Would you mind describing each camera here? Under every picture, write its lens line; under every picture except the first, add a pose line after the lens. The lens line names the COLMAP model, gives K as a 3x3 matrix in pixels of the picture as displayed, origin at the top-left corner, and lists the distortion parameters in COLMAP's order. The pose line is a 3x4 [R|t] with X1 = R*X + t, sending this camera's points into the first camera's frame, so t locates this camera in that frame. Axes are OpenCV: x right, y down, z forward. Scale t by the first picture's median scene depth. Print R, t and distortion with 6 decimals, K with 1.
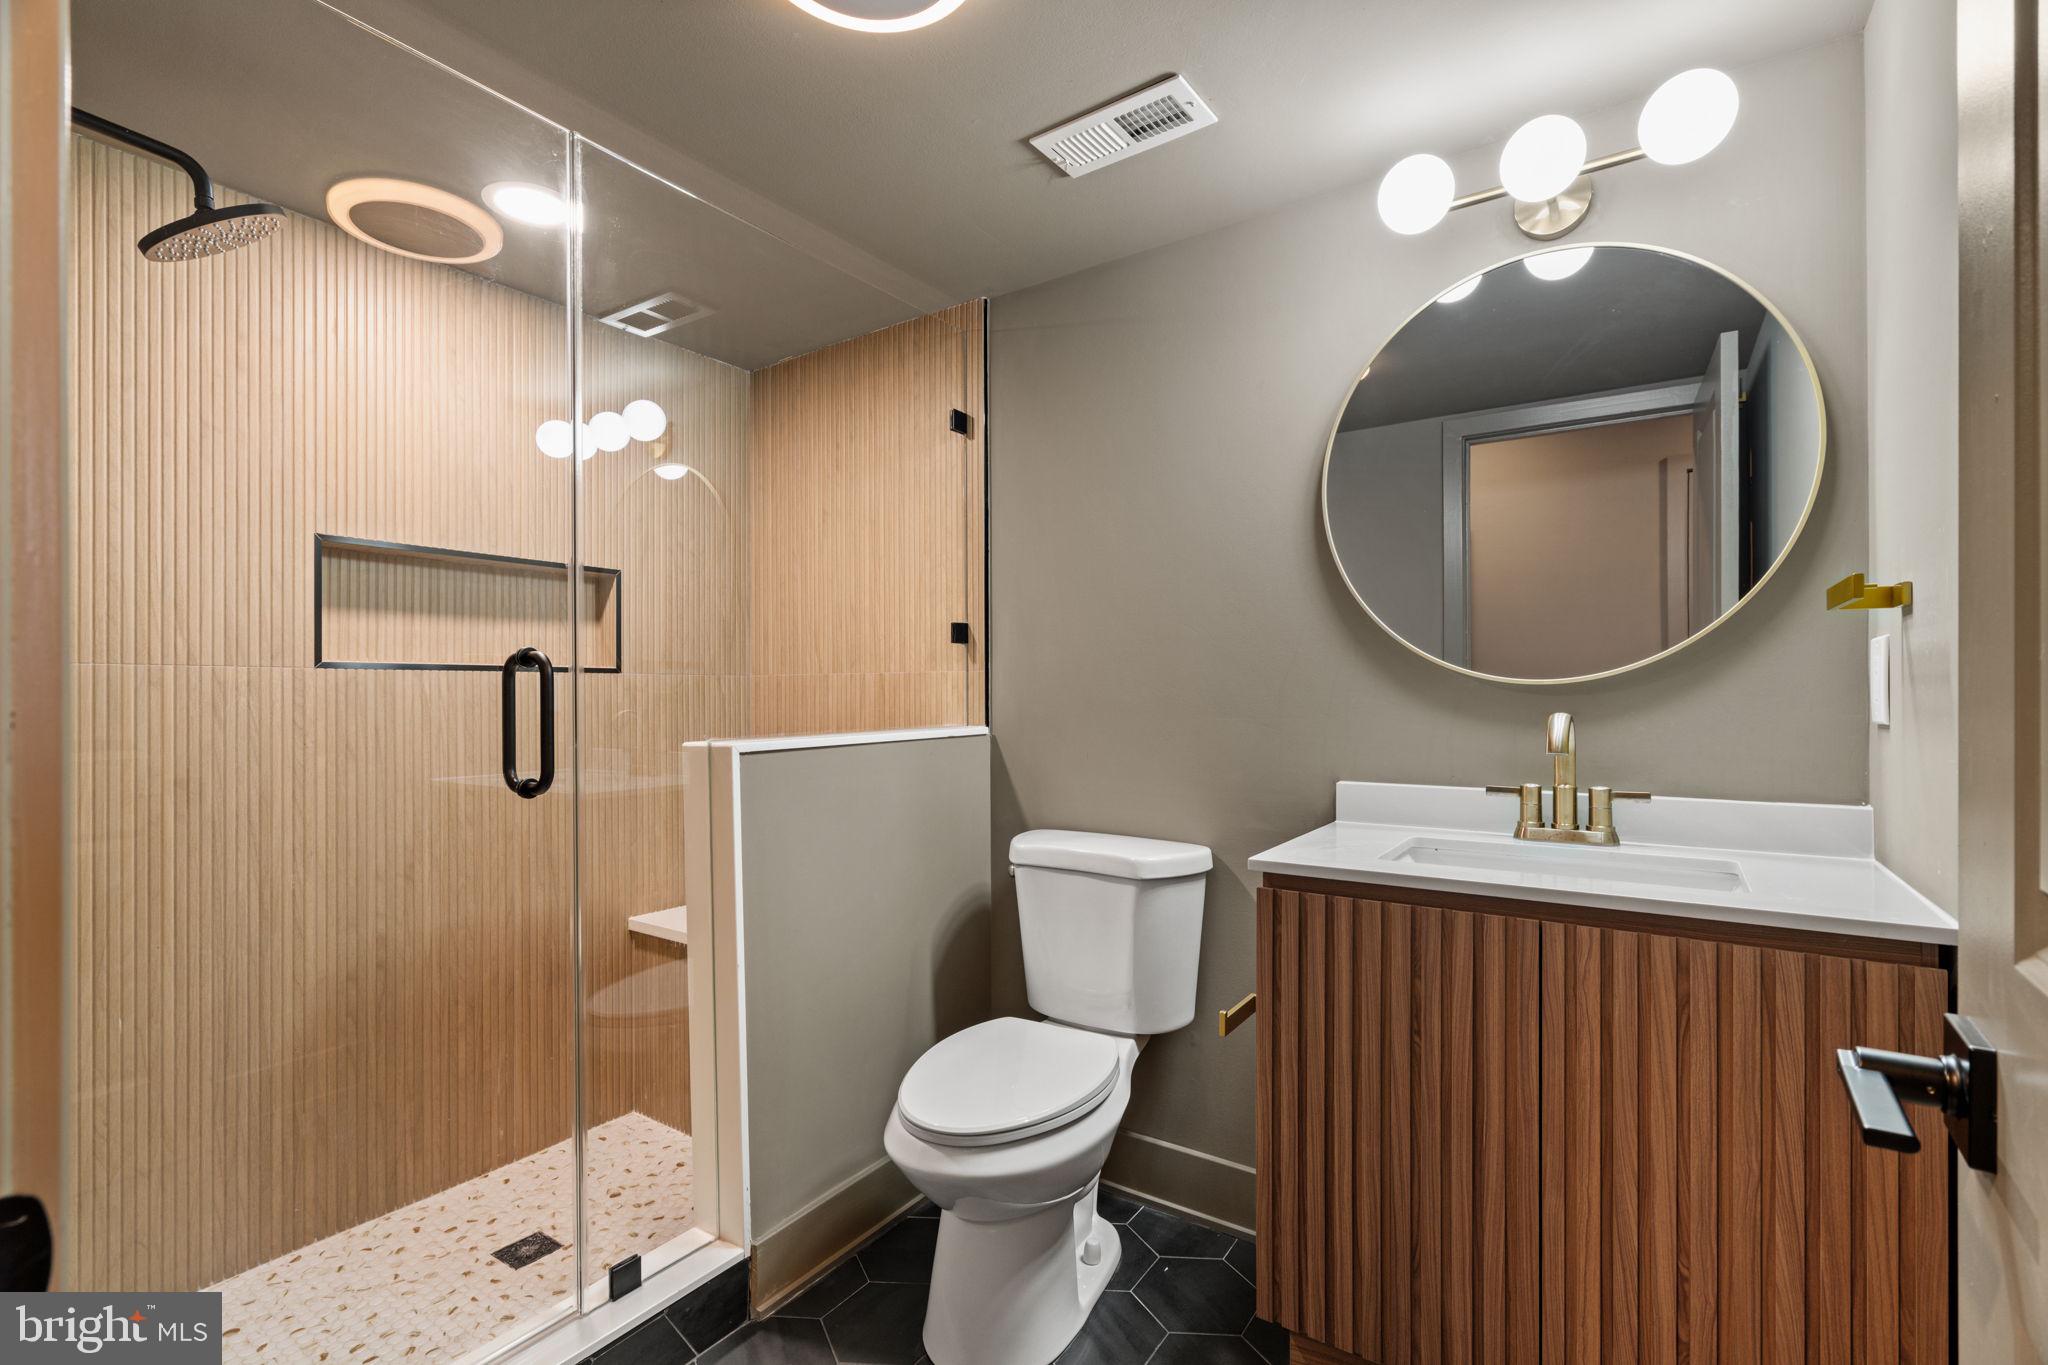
lens RADIAL K [[915.4, 0, 1026.4], [0, 915.4, 695.2], [0, 0, 1]] dist [-0.000134, -0.000224]
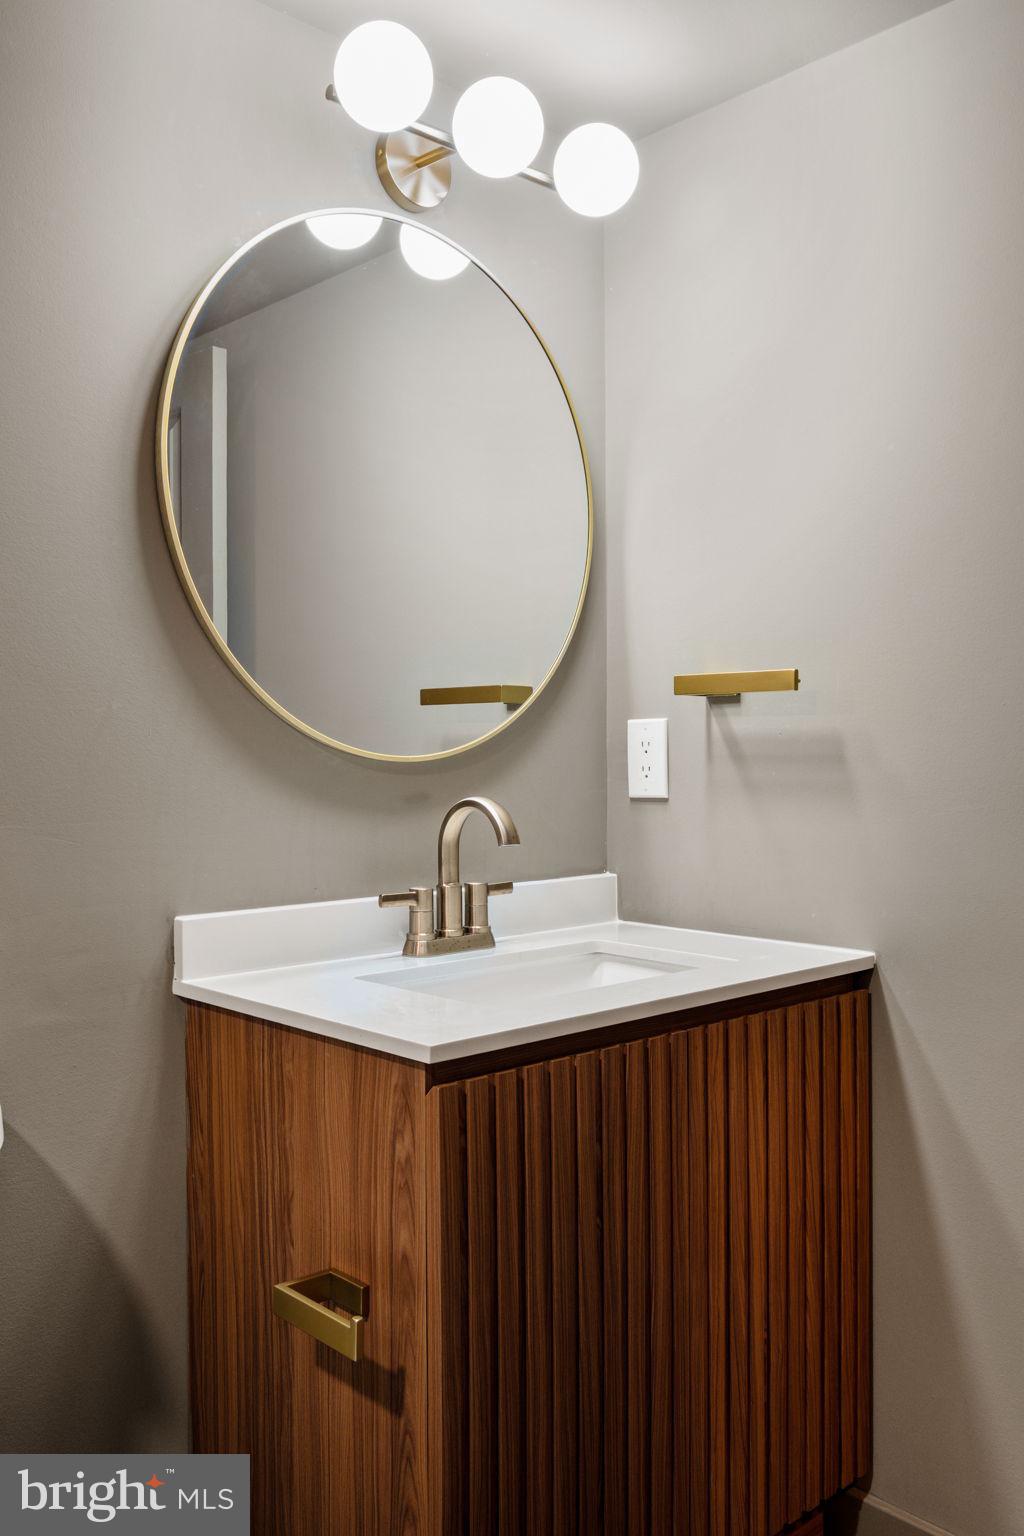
lens RADIAL K [[1310.2, 0, 512.0], [0, 1310.2, 768.0], [0, 0, 1]] dist [0.039577, -0.122916]
pose [[0.216263, -0.007085, 0.976310, -0.631953], [0.007141, 0.999958, 0.005674, -0.014286], [-0.976309, 0.005745, 0.216304, 0.773863]]
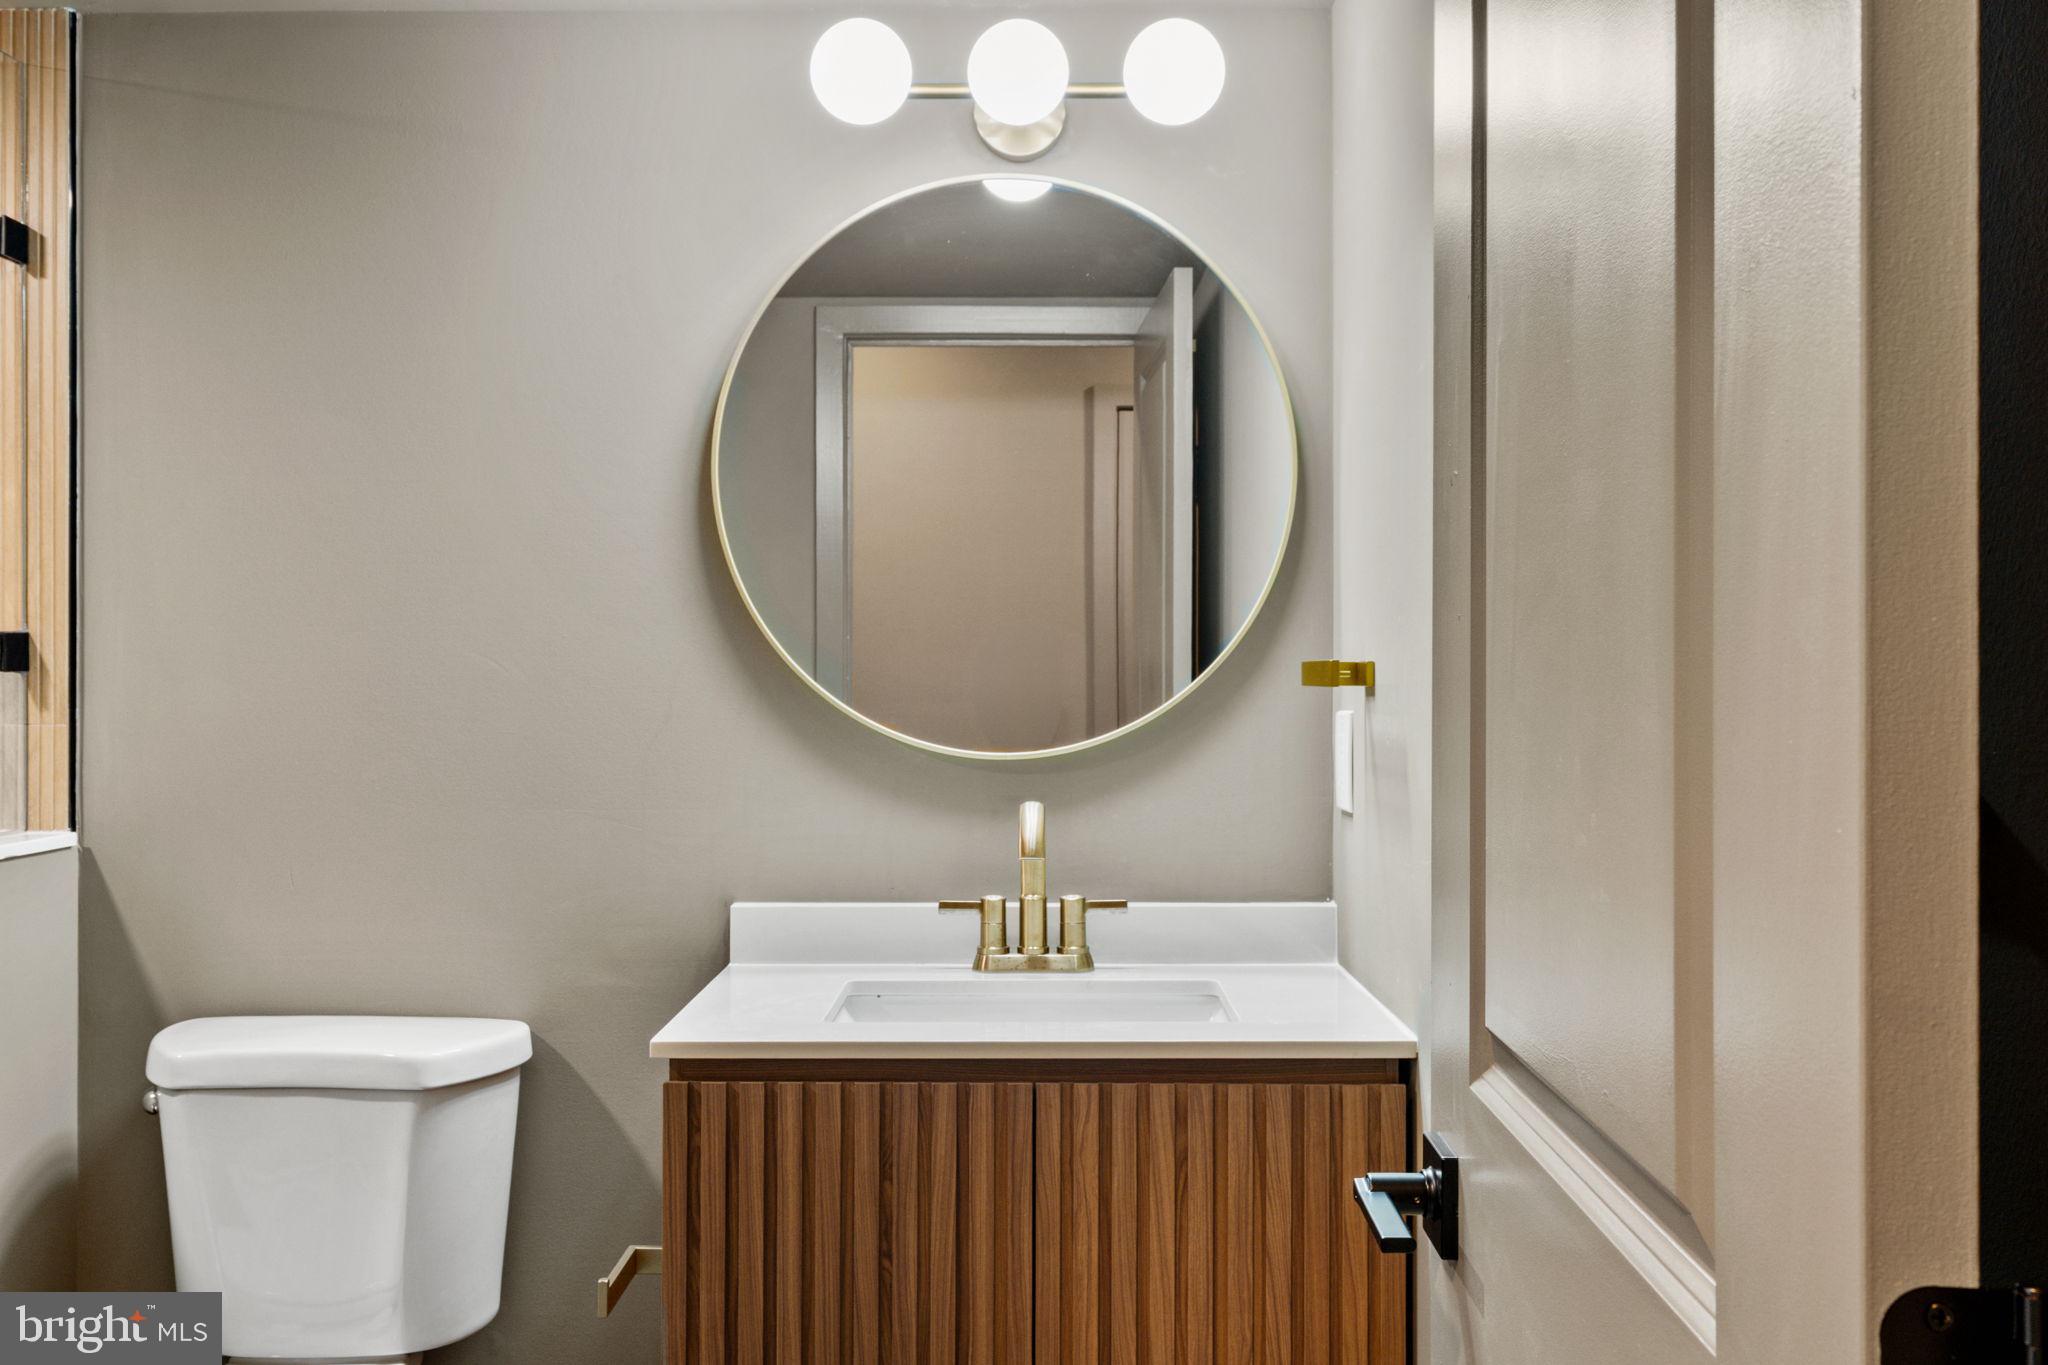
lens RADIAL K [[1747.0, 0, 1019.5], [0, 1747.0, 693.9], [0, 0, 1]] dist [0.039577, -0.122916]
pose [[0.829981, -0.000600, 0.557791, -0.251838], [-0.001828, 0.999991, 0.003795, -0.082033], [-0.557788, -0.004169, 0.829973, -0.210959]]
